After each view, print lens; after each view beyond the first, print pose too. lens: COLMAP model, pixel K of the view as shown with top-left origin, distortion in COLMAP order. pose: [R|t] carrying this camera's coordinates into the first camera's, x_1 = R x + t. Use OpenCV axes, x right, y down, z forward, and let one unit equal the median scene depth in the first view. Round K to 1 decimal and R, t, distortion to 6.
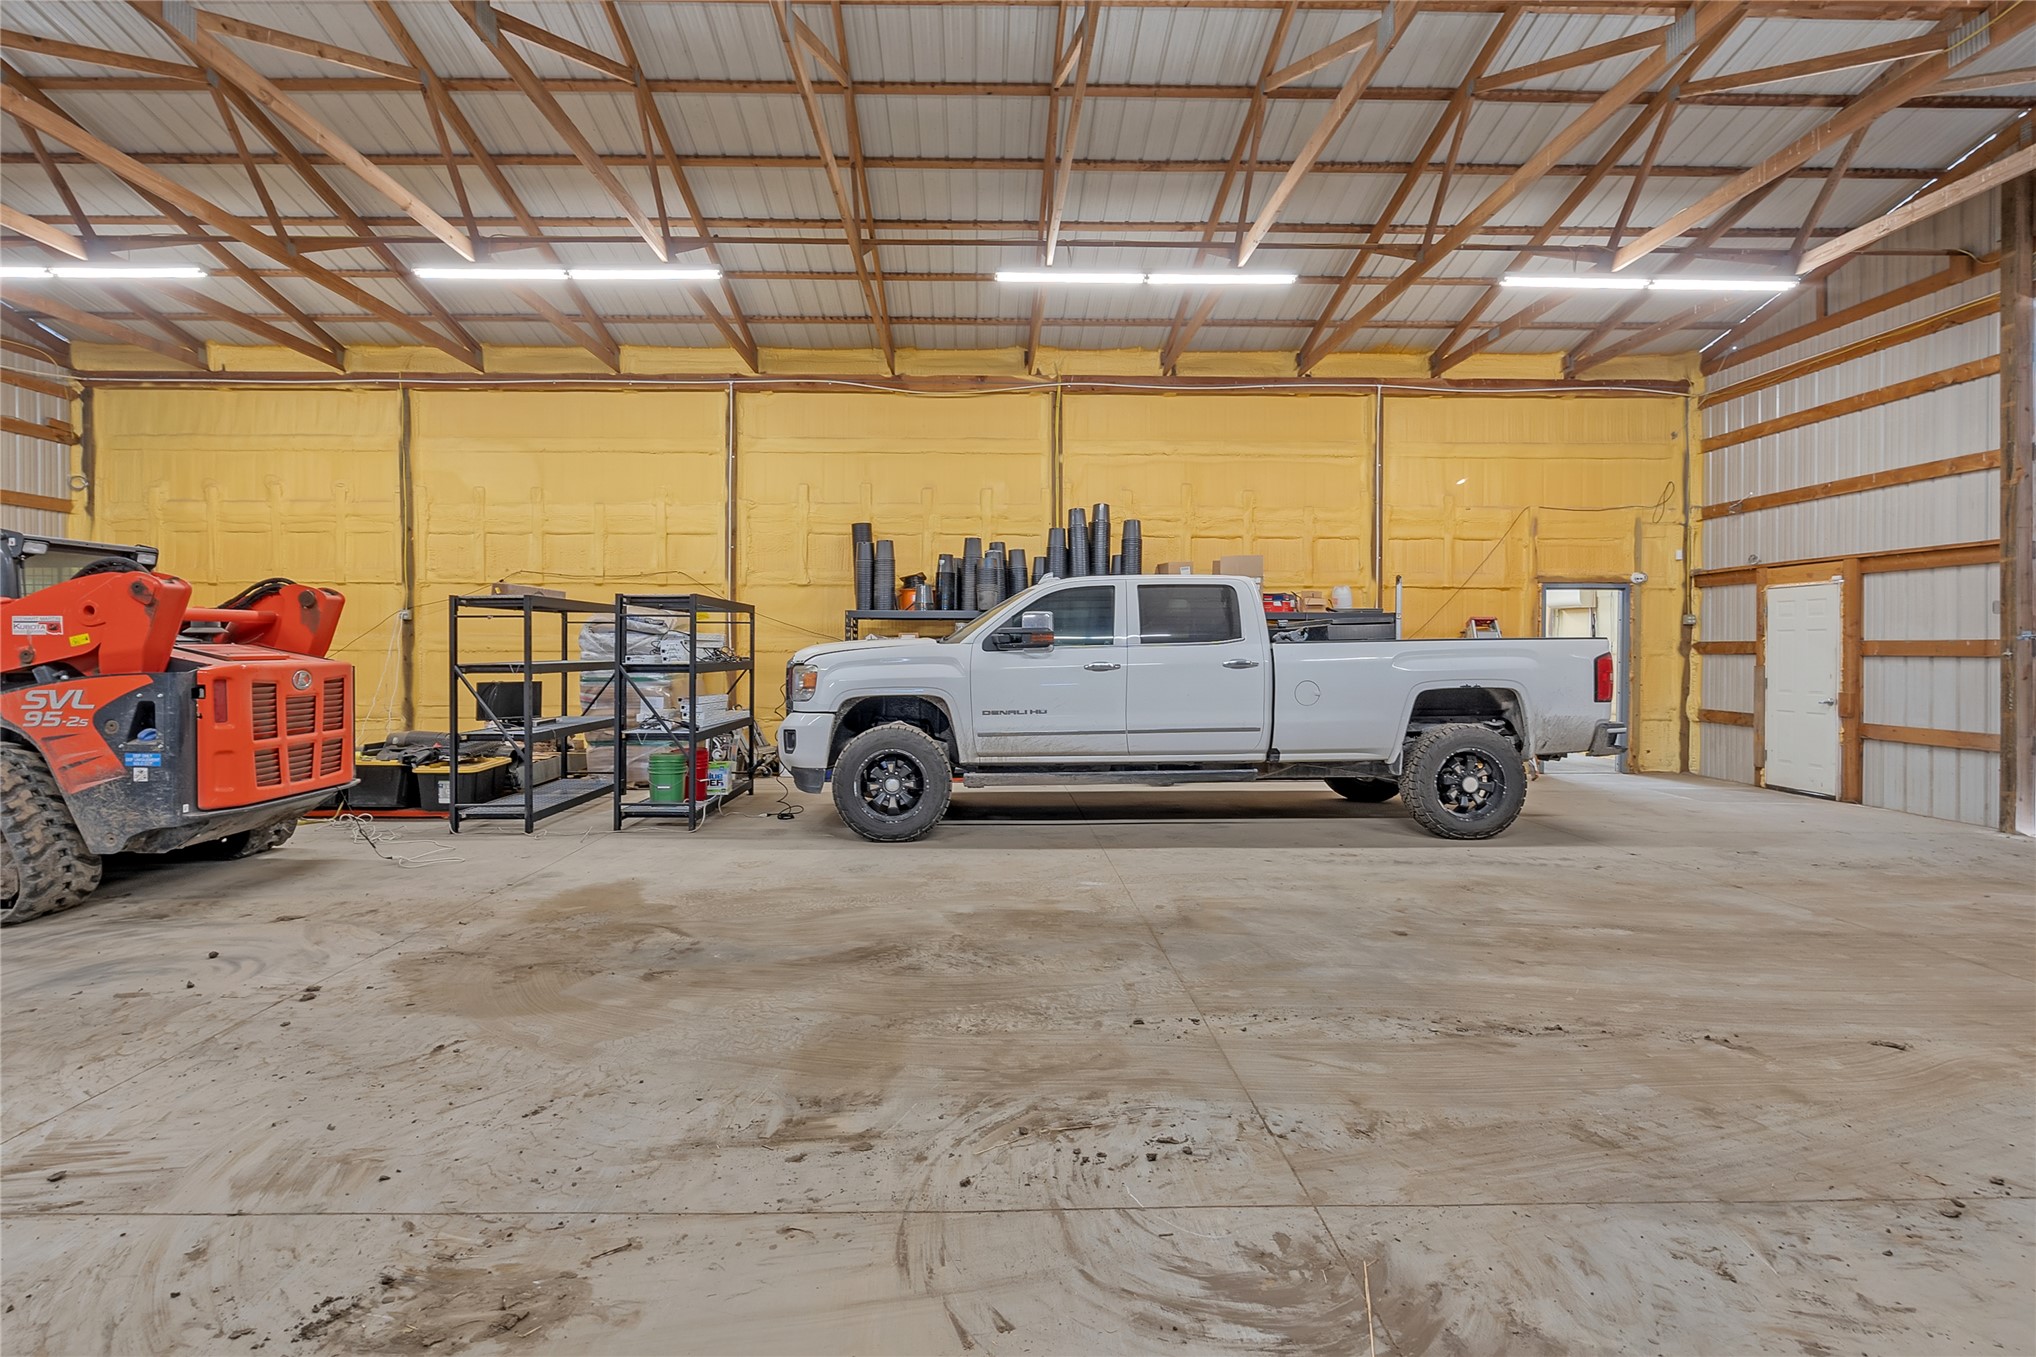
lens RADIAL K [[947.0, 0, 1006.7], [0, 947.0, 677.8], [0, 0, 1]] dist [-0.008652, -0.000985]
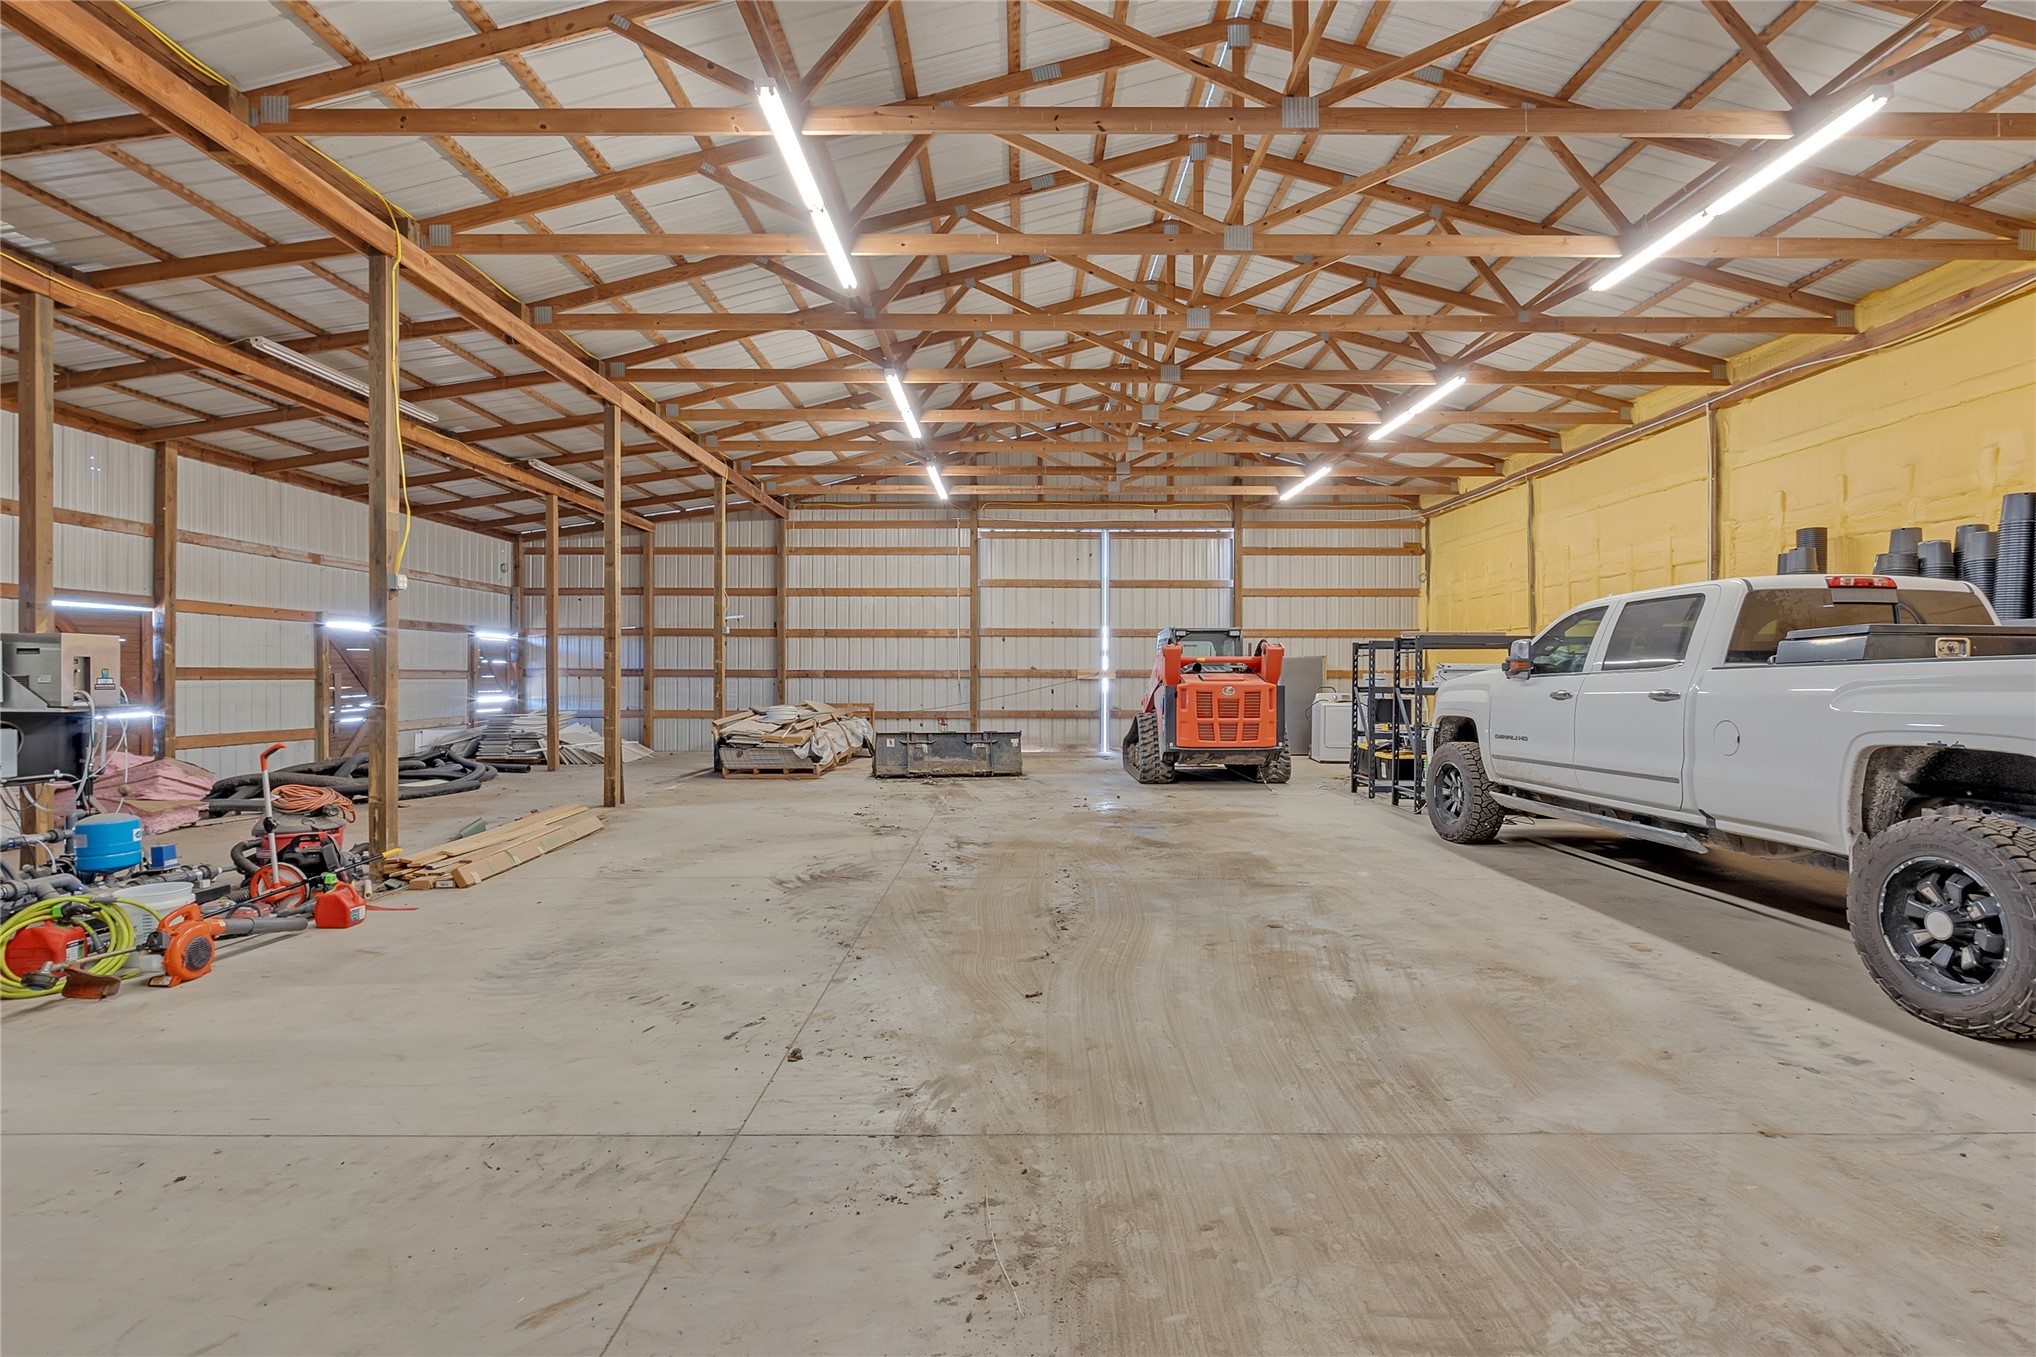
lens RADIAL K [[947.0, 0, 1006.7], [0, 947.0, 677.8], [0, 0, 1]] dist [-0.008652, -0.000985]
pose [[-0.025056, 0.001356, -0.999685, 0.718085], [-0.036257, 0.999340, 0.002265, -0.007455], [0.999028, 0.036303, -0.024990, 0.323802]]
